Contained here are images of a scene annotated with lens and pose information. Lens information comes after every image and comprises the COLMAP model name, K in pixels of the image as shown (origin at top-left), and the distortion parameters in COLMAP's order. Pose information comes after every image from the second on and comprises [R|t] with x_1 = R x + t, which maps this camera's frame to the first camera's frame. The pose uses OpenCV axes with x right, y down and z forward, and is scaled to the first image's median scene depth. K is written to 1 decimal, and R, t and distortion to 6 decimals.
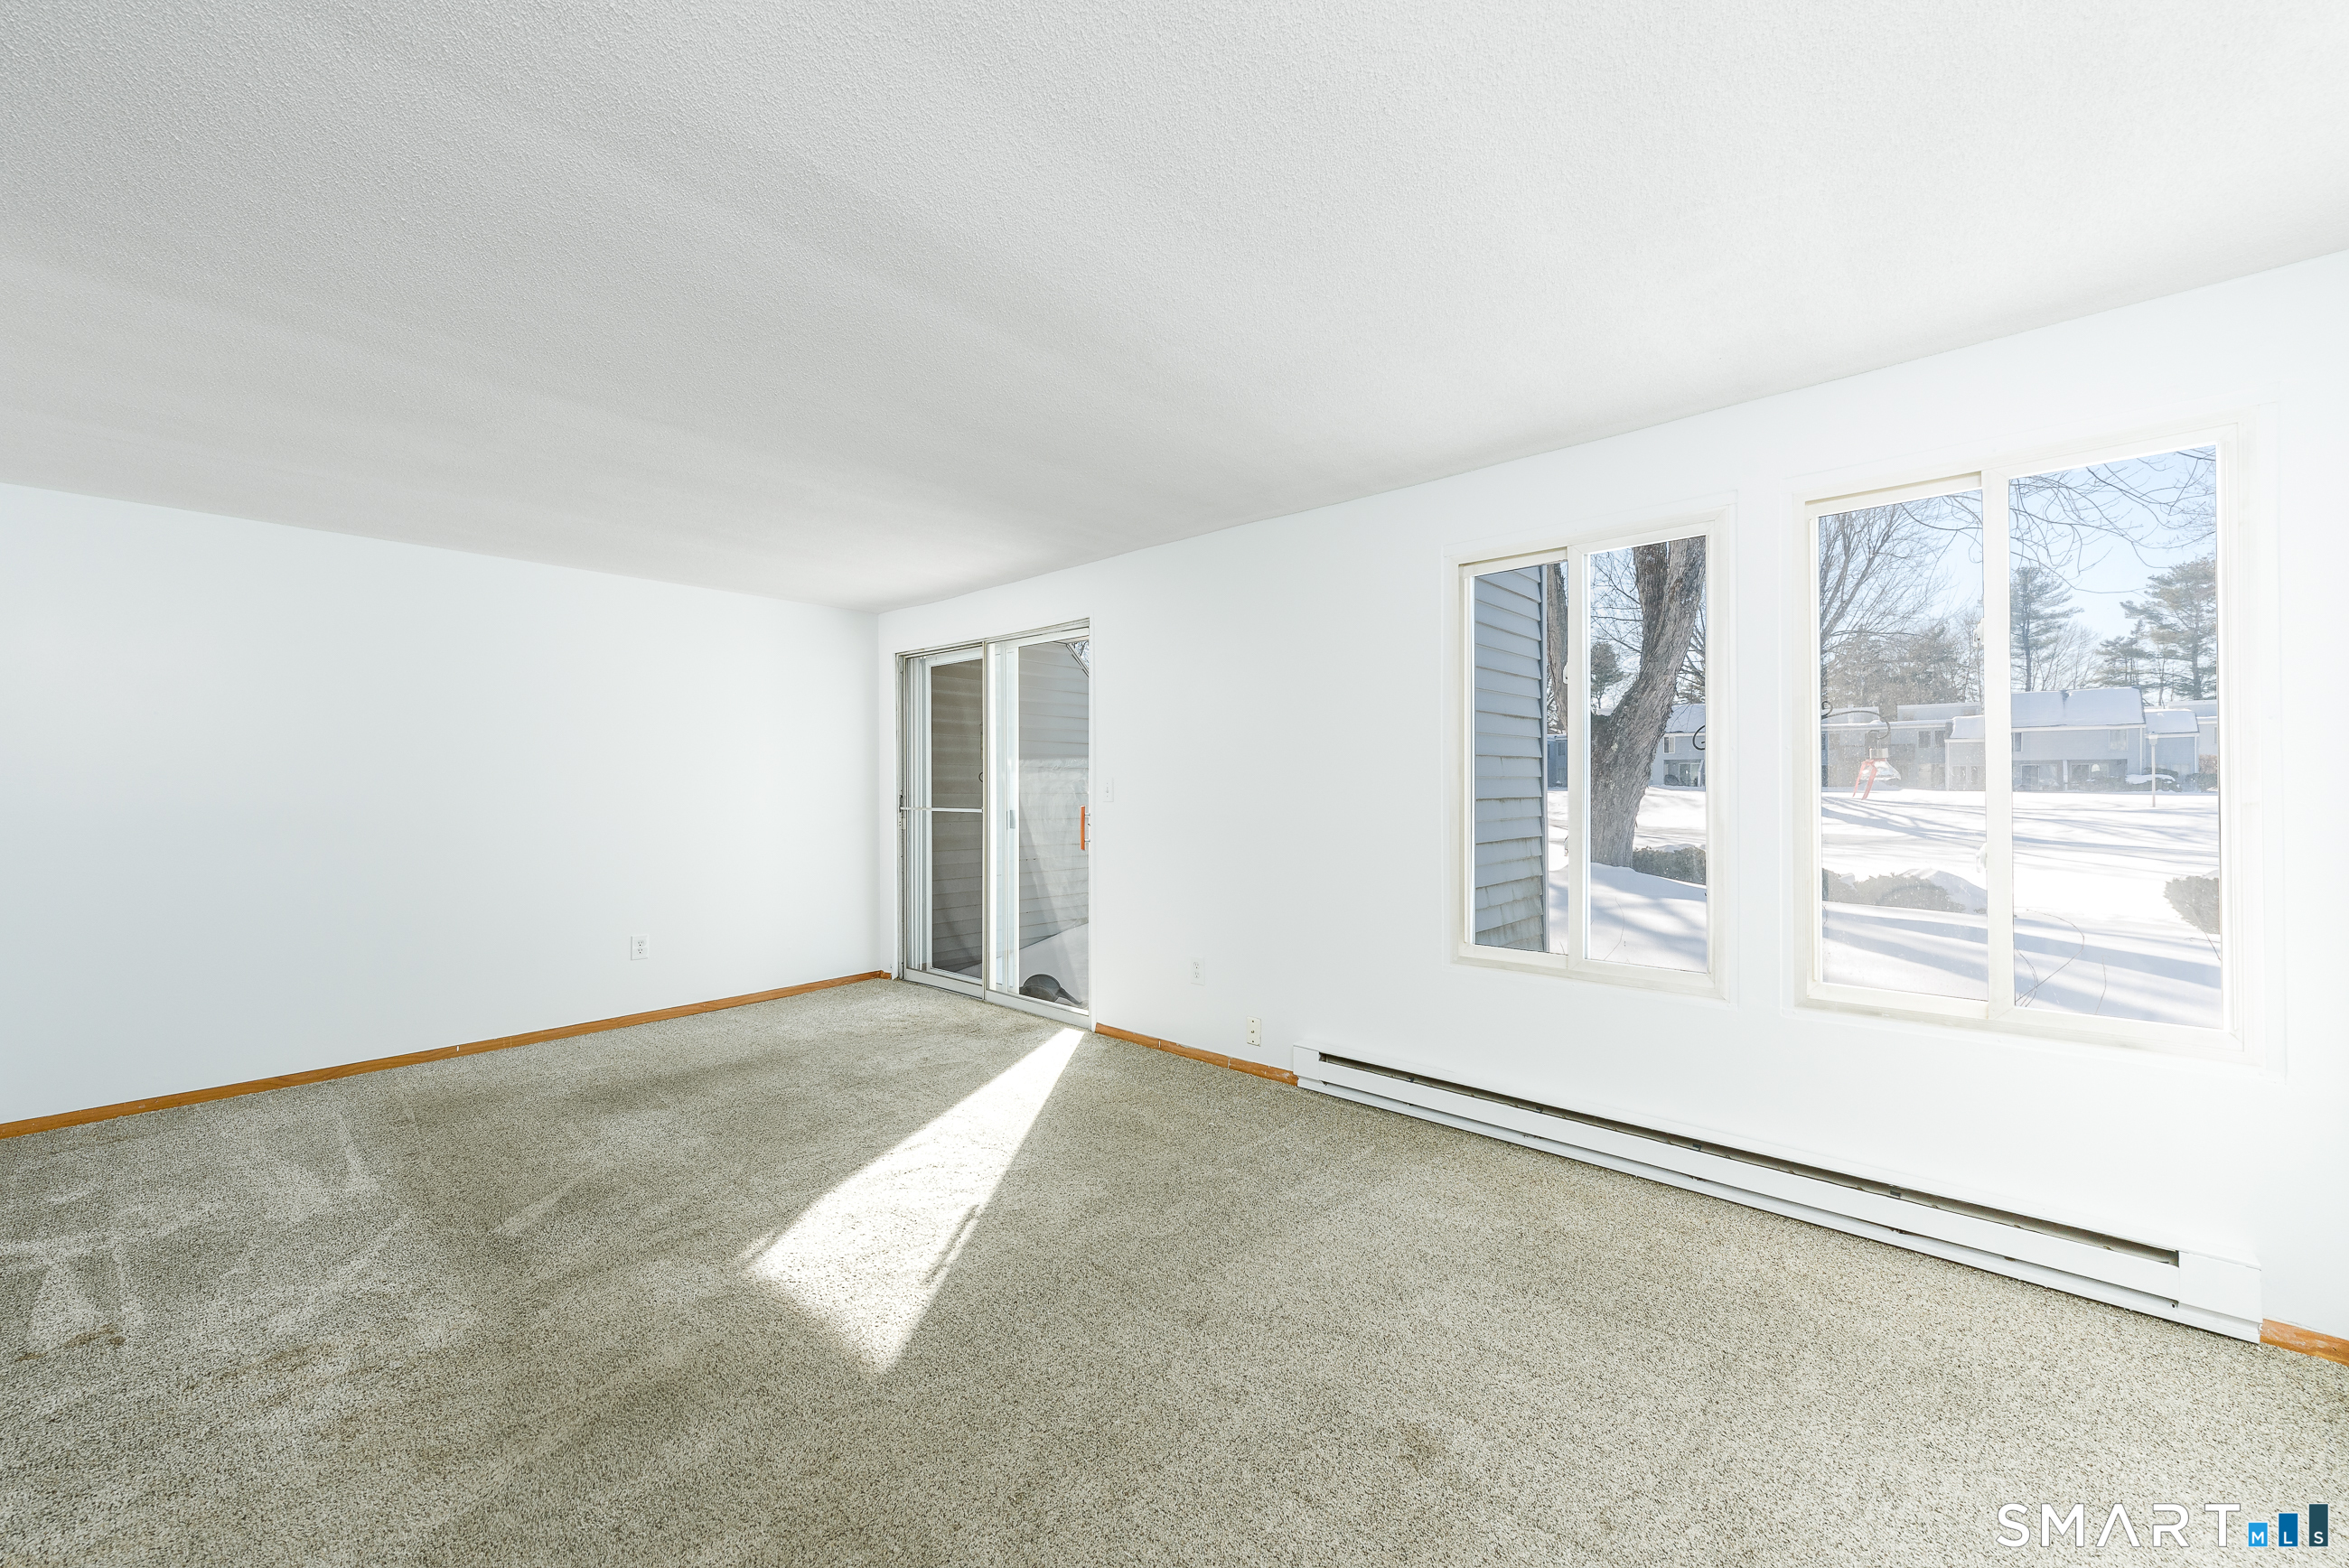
lens RADIAL K [[916.6, 0, 1174.5], [0, 916.6, 784.0], [0, 0, 1]] dist [-0.000210, -0.000090]
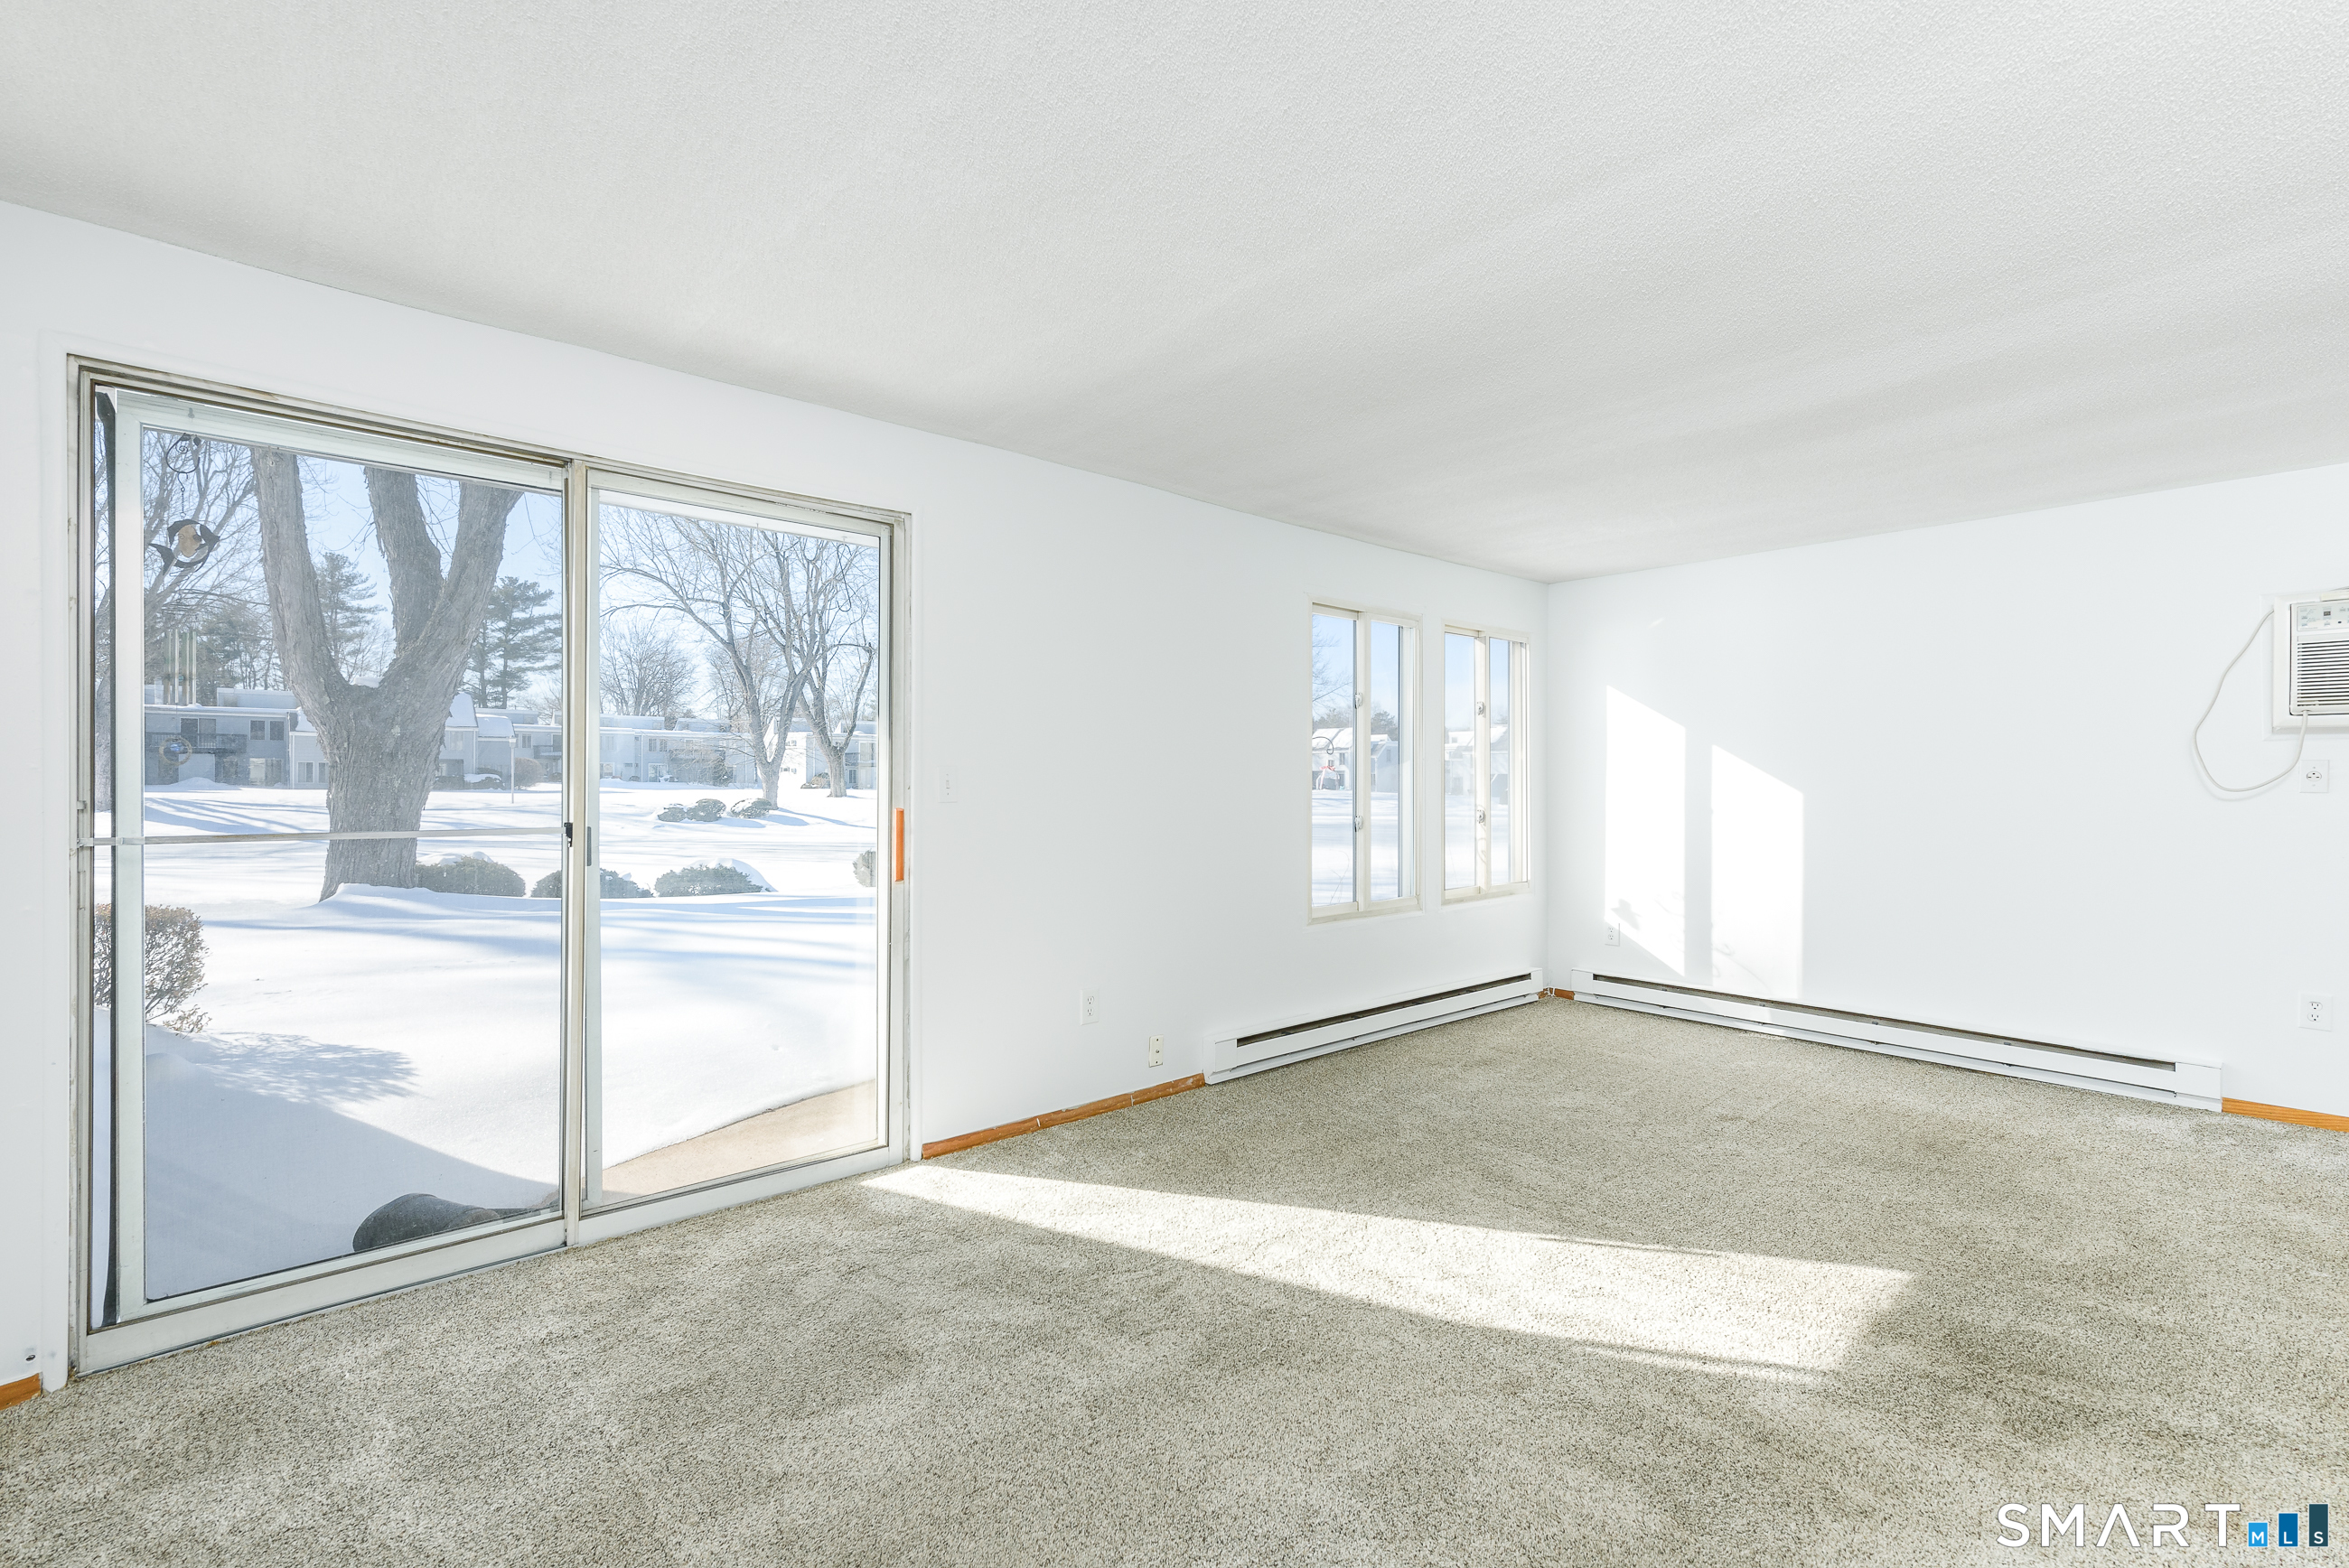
lens RADIAL K [[1017.0, 0, 1174.5], [0, 1017.0, 784.0], [0, 0, 1]] dist [-0.000205, -0.000035]
pose [[0.107789, 0.002784, 0.994170, -0.283128], [-0.004538, 0.999987, -0.002308, 0.002789], [-0.994163, -0.004263, 0.107801, 0.273245]]
